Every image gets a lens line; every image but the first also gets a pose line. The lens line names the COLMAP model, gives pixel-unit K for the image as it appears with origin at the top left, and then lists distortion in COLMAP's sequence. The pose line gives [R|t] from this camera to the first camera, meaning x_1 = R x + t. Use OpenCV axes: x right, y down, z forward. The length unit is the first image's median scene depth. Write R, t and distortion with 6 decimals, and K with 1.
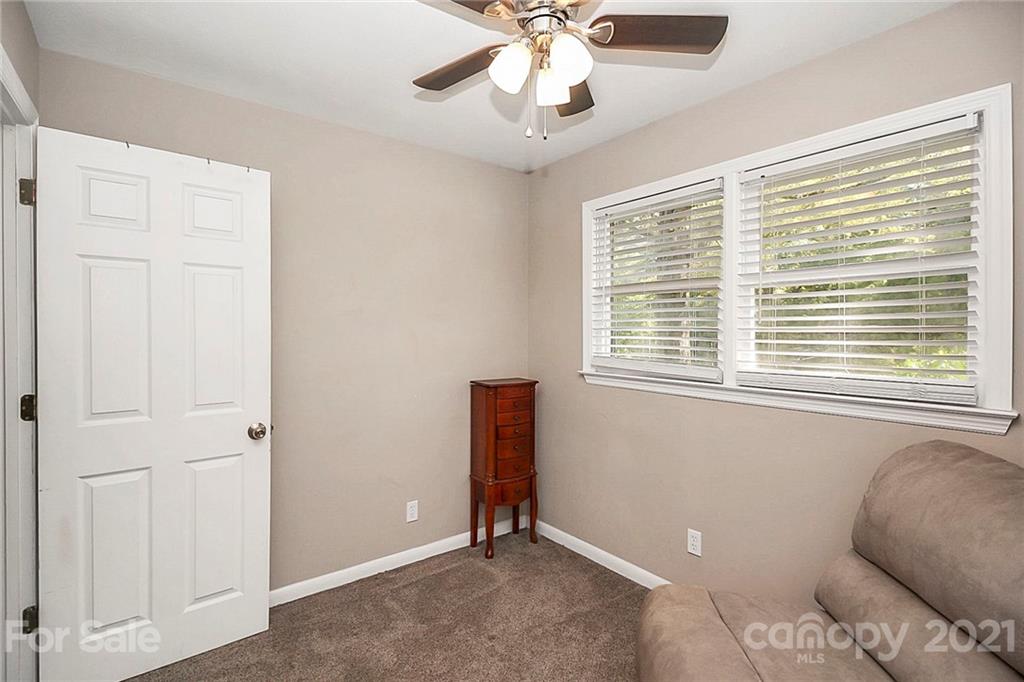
lens RADIAL K [[479.0, 0, 532.2], [0, 479.0, 335.7], [0, 0, 1]] dist [0.002257, -0.000191]
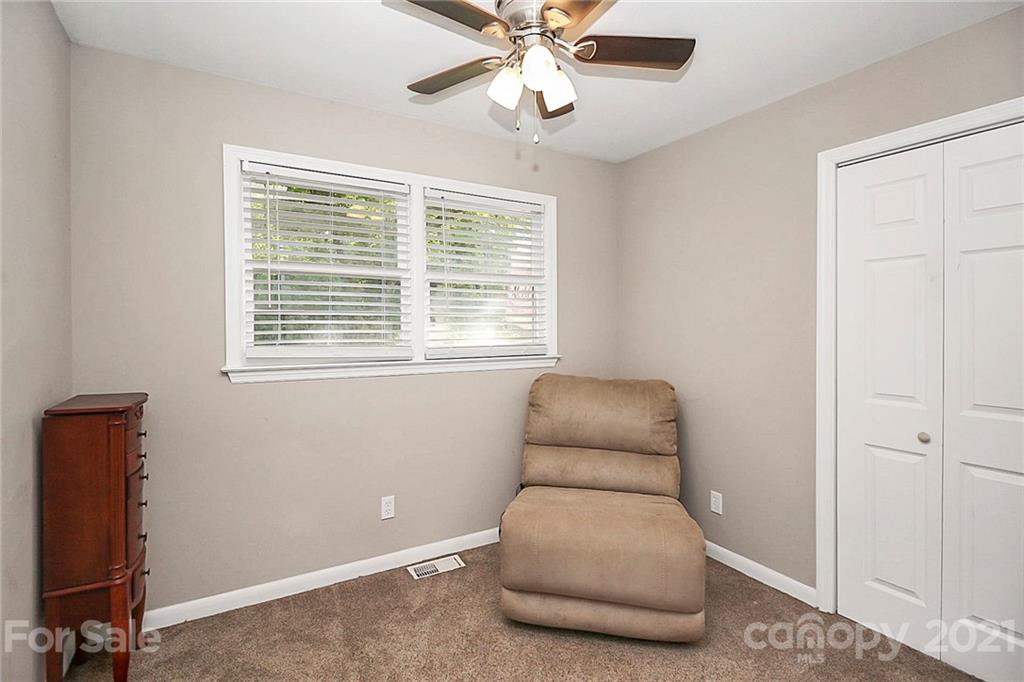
lens RADIAL K [[491.0, 0, 508.0], [0, 491.0, 324.2], [0, 0, 1]] dist [-0.001183, -0.000612]
pose [[0.162933, -0.009074, 0.986595, -0.720070], [0.008044, 0.999937, 0.007868, 0.003714], [-0.986604, 0.006654, 0.162996, 0.539905]]
